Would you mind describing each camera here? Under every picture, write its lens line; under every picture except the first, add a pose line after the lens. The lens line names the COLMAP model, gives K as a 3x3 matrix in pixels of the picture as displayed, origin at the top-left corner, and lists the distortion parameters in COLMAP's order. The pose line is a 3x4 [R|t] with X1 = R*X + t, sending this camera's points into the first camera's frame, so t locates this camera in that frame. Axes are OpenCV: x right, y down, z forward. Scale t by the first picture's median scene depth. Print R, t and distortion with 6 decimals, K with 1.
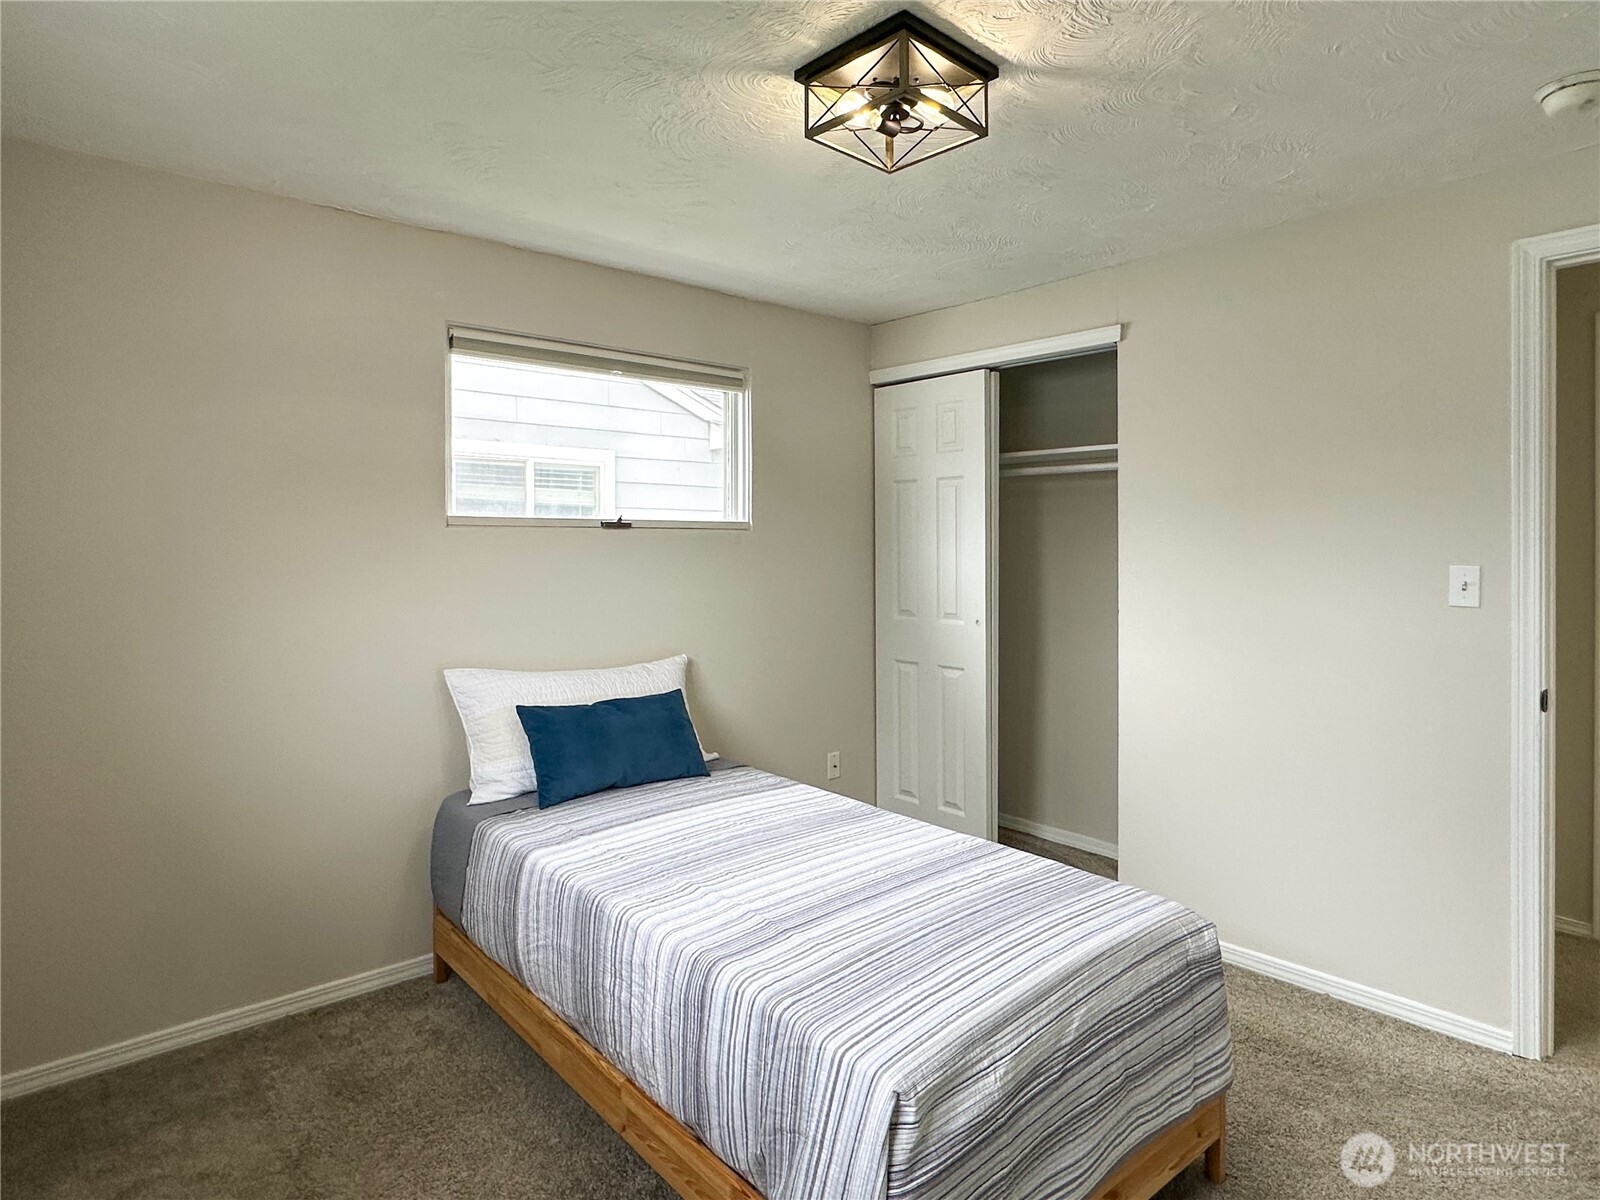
lens RADIAL K [[940.0, 0, 803.2], [0, 940.0, 556.0], [0, 0, 1]] dist [0.001135, 0.000156]
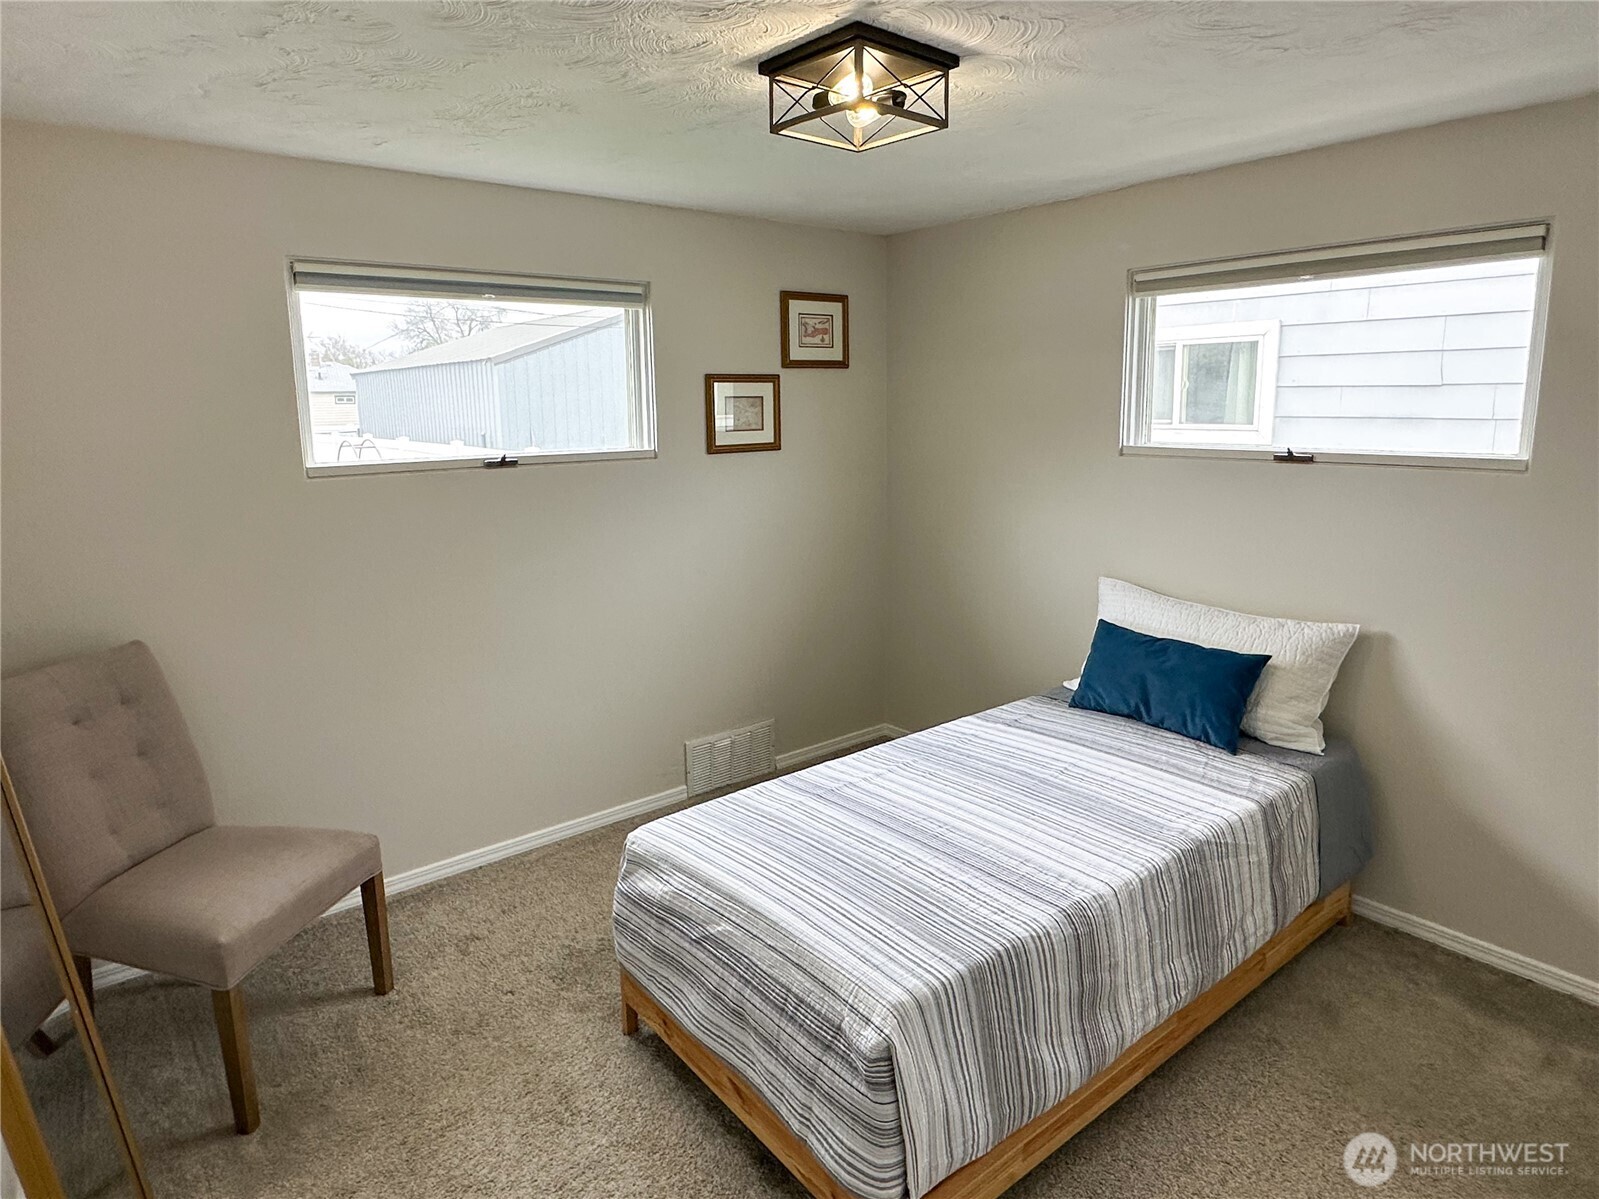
lens RADIAL K [[957.1, 0, 799.5], [0, 957.1, 599.5], [0, 0, 1]] dist [0.001747, 0.000687]
pose [[-0.063620, 0.206368, -0.976404, 1.045621], [0.007212, 0.978455, 0.206332, -0.132026], [0.997948, 0.006085, -0.063738, 0.874210]]
